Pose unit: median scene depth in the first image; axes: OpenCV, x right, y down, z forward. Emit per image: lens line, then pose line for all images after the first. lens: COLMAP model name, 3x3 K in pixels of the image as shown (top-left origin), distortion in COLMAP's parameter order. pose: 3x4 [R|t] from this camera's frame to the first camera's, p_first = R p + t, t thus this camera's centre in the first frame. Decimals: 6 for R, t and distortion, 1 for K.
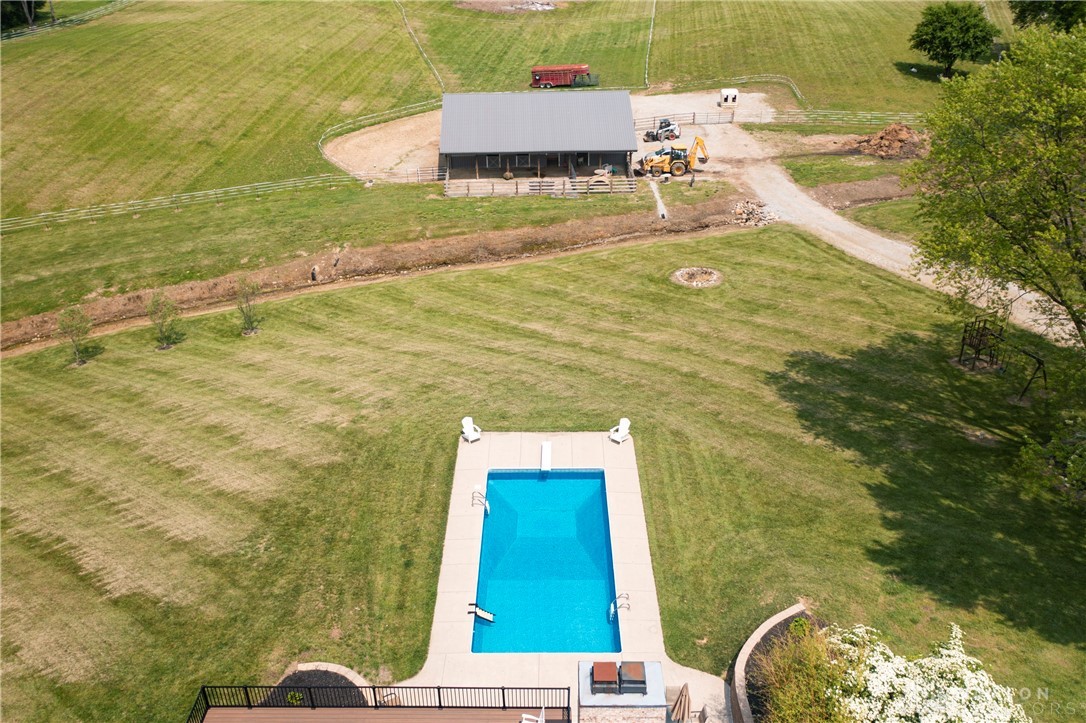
lens RADIAL K [[852.7, 0, 538.8], [0, 852.7, 362.2], [0, 0, 1]] dist [-0.006359, 0.008267]
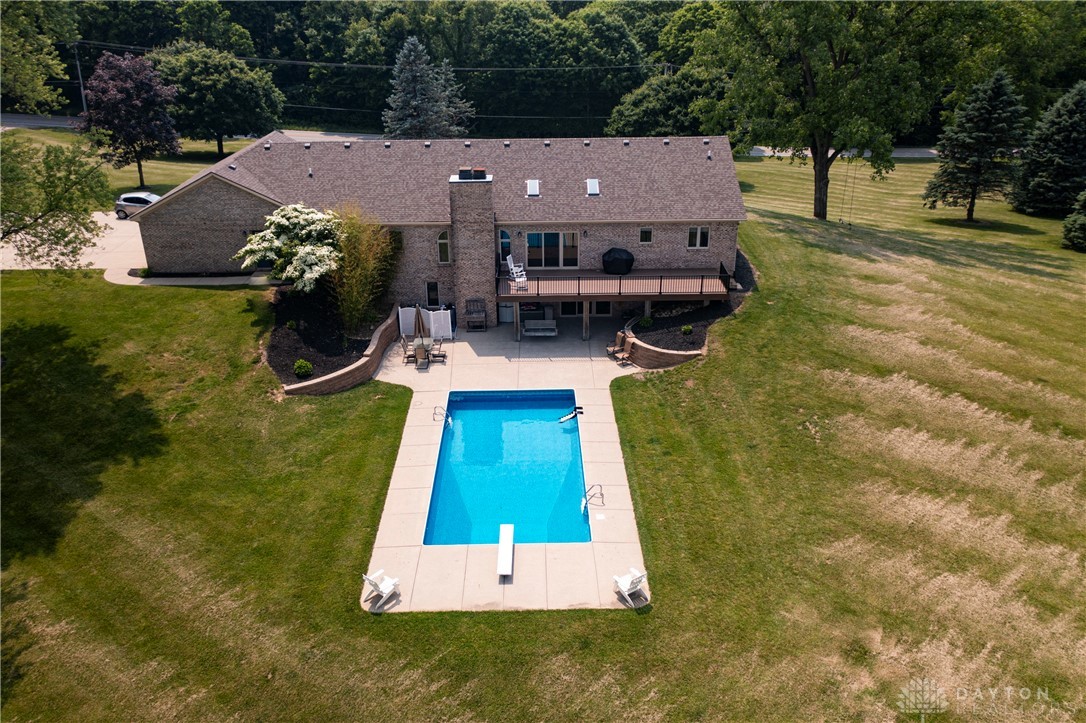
lens RADIAL K [[852.7, 0, 545.3], [0, 852.7, 358.1], [0, 0, 1]] dist [-0.006359, 0.008267]
pose [[-0.999515, 0.024991, -0.018577, -0.006605], [-0.001593, 0.554748, 0.832017, -0.253862], [0.031098, 0.831643, -0.554440, 0.606747]]
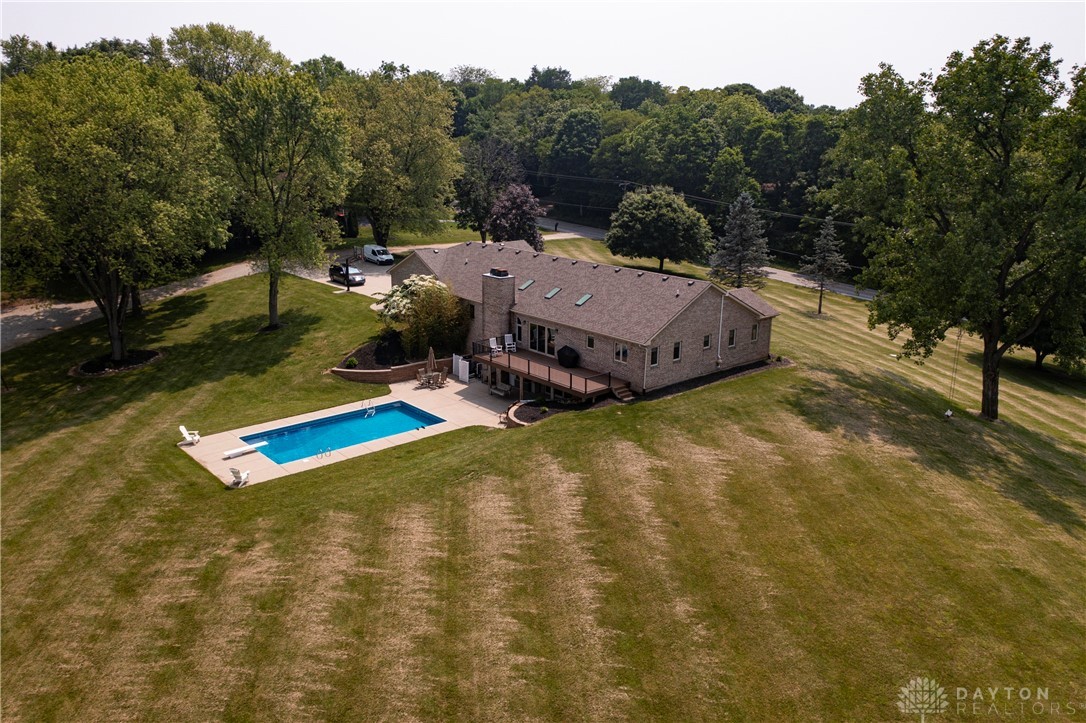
lens RADIAL K [[852.7, 0, 549.0], [0, 852.7, 363.4], [0, 0, 1]] dist [-0.006359, 0.008267]
pose [[-0.673238, -0.200020, 0.711858, -0.516482], [0.378183, 0.734129, 0.563943, -0.227672], [-0.635396, 0.648881, -0.418600, 0.559672]]
